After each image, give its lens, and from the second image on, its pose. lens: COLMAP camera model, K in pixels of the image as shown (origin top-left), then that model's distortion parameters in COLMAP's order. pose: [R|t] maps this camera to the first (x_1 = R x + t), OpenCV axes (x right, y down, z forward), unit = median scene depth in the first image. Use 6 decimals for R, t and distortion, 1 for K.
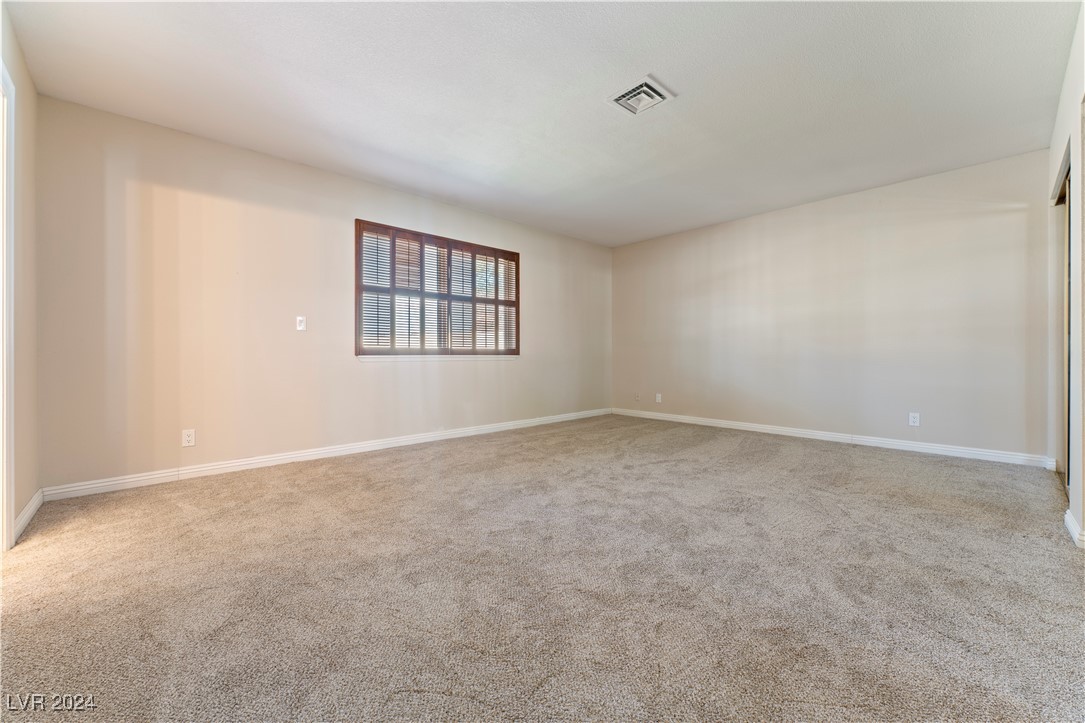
lens RADIAL K [[429.5, 0, 545.1], [0, 429.5, 358.7], [0, 0, 1]] dist [0.000509, -0.000063]
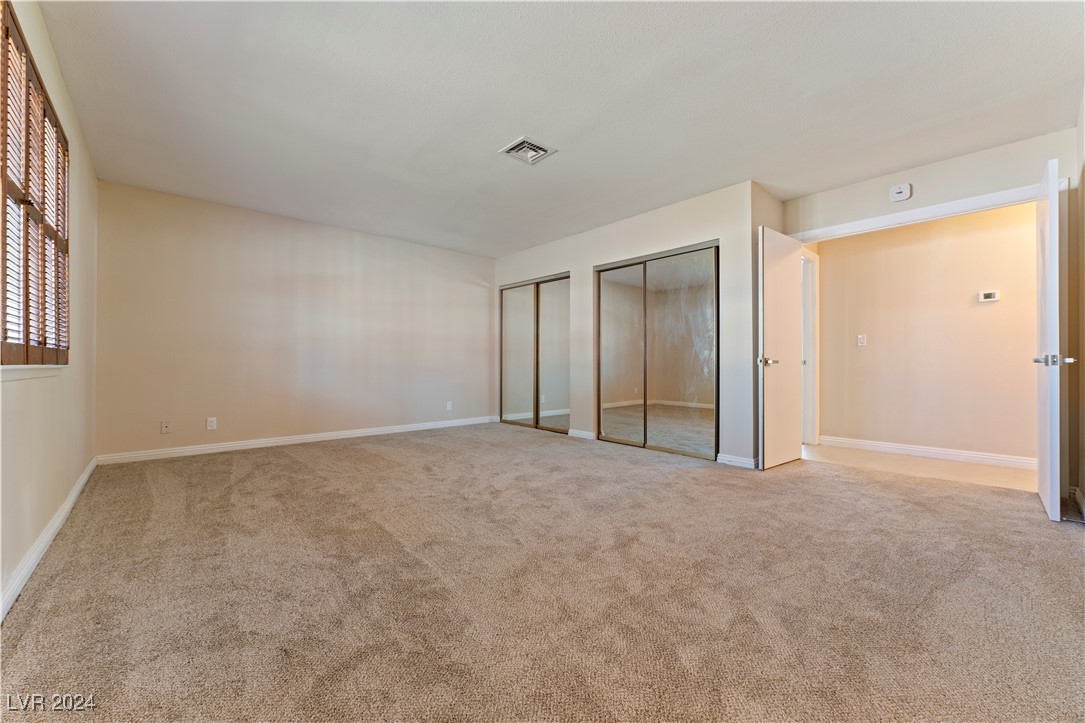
lens RADIAL K [[429.5, 0, 545.1], [0, 429.5, 358.7], [0, 0, 1]] dist [0.000509, -0.000063]
pose [[0.016443, 0.010305, 0.999812, -0.534997], [0.003421, 0.999940, -0.010363, -0.008644], [-0.999859, 0.003591, 0.016407, 0.498319]]
